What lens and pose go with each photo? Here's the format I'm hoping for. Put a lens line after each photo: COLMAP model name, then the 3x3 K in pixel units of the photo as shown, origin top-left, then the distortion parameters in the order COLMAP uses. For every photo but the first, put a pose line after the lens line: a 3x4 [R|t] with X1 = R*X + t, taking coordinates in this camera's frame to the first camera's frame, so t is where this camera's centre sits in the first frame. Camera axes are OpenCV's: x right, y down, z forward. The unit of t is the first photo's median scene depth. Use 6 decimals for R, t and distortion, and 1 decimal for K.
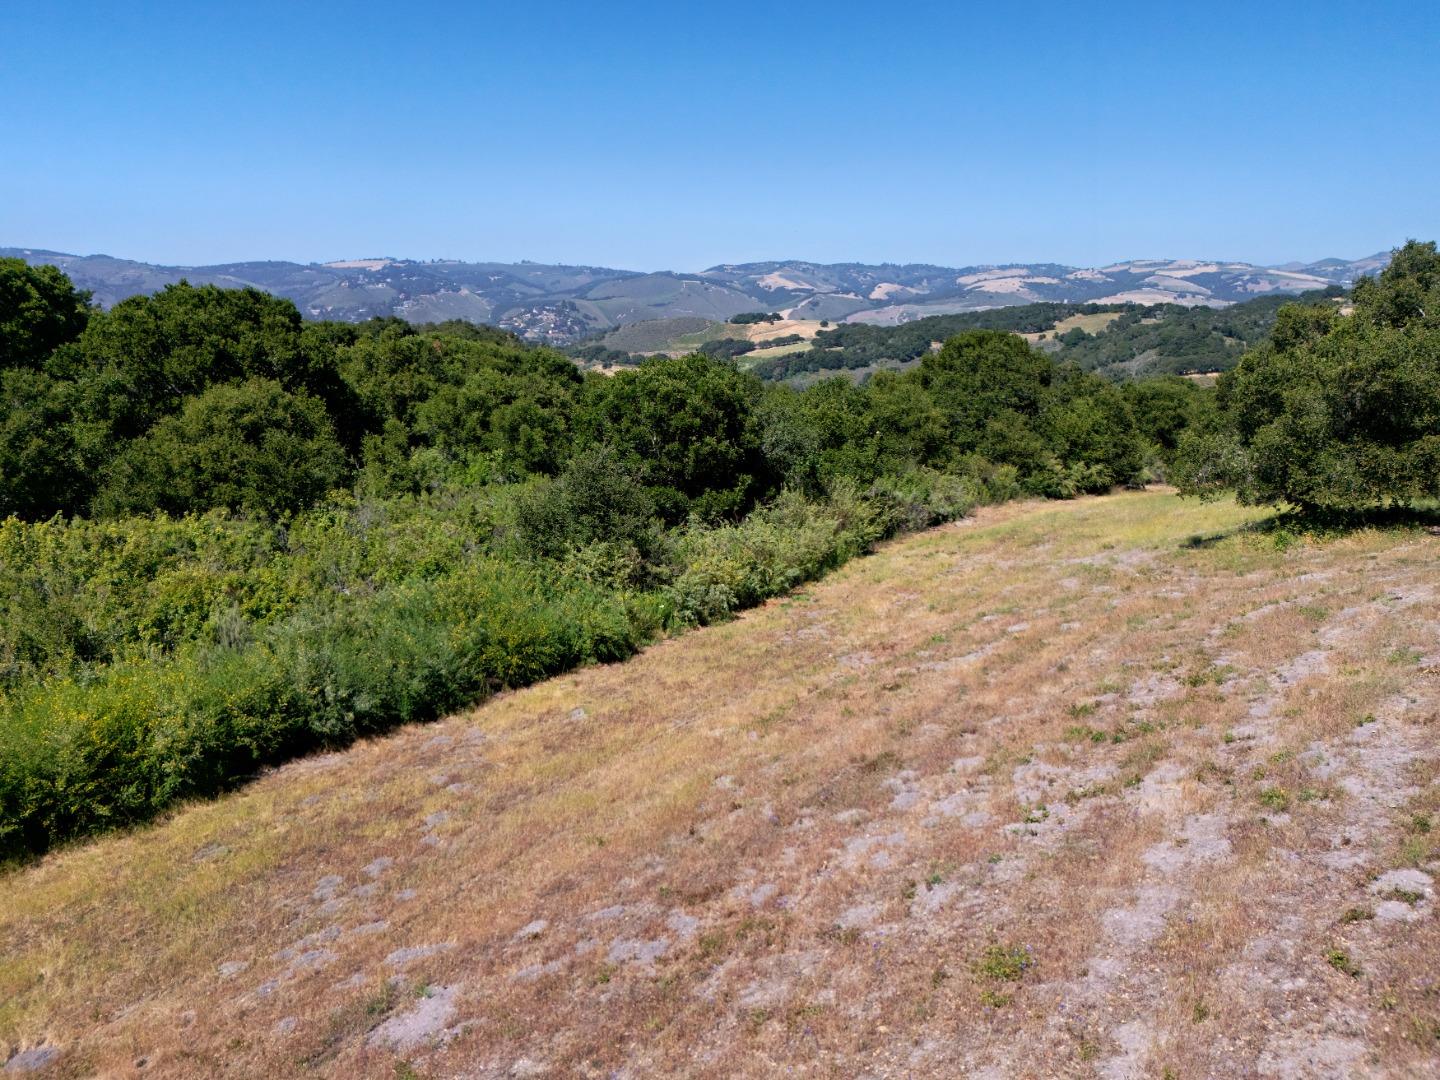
lens RADIAL K [[1061.7, 0, 724.9], [0, 1061.7, 541.5], [0, 0, 1]] dist [0.050788, -0.046413]
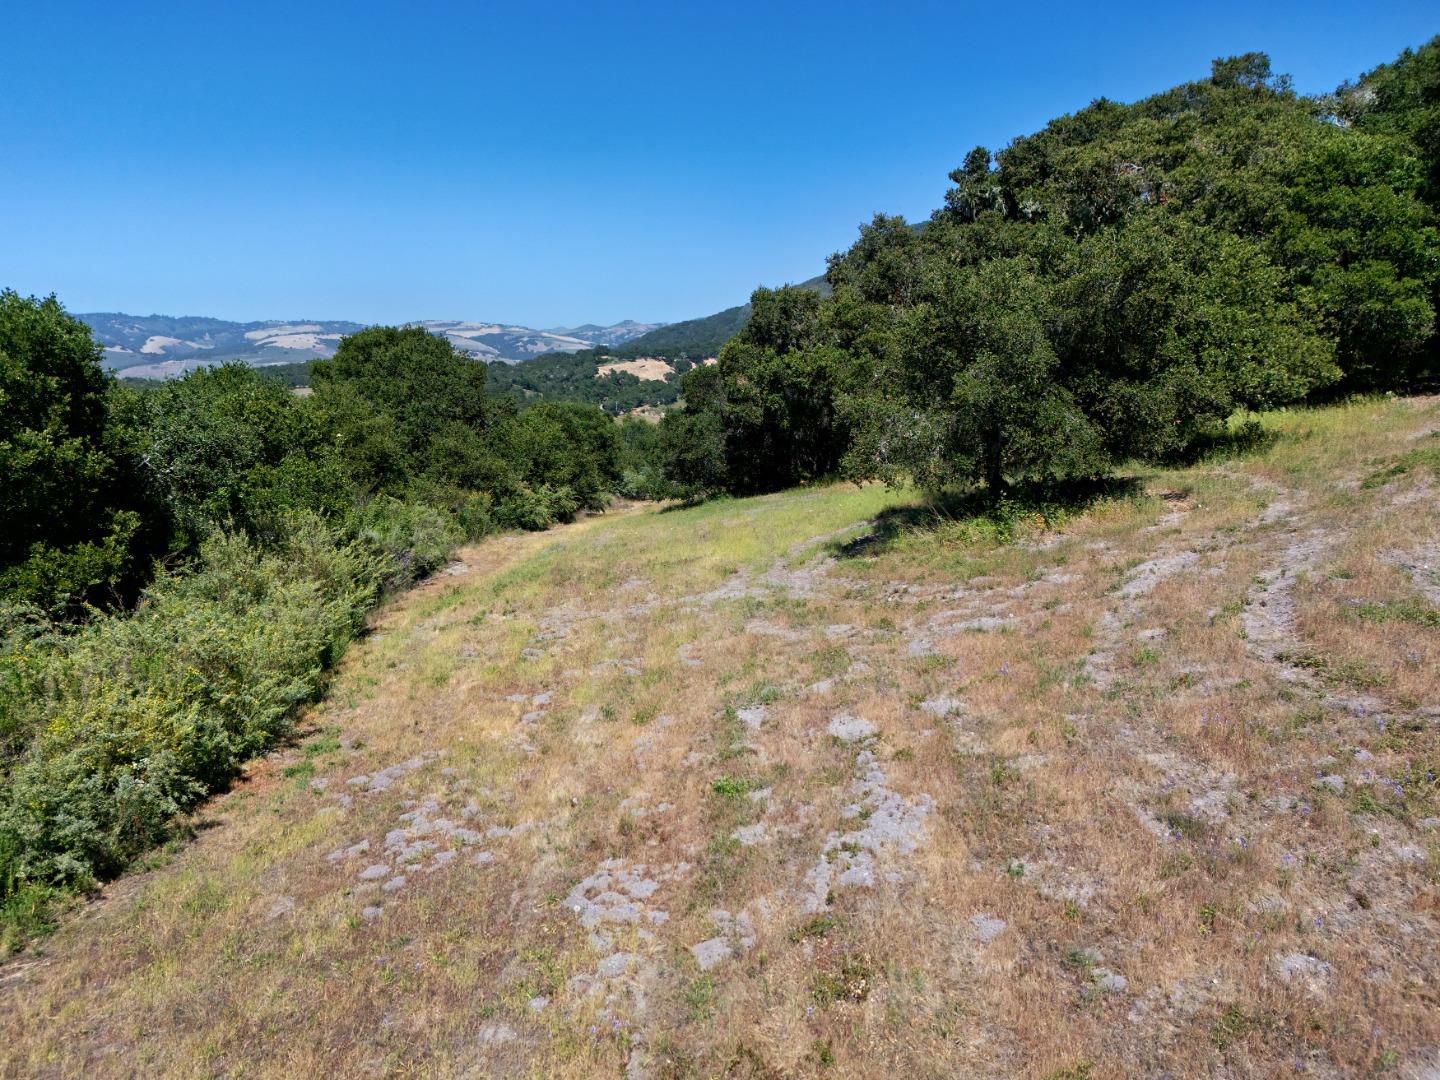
lens RADIAL K [[1061.7, 0, 724.9], [0, 1061.7, 541.5], [0, 0, 1]] dist [0.050788, -0.046413]
pose [[0.810296, -0.099538, 0.577505, -0.026304], [0.130249, 0.991410, -0.011875, -0.004235], [-0.571362, 0.084842, 0.816301, 0.269250]]
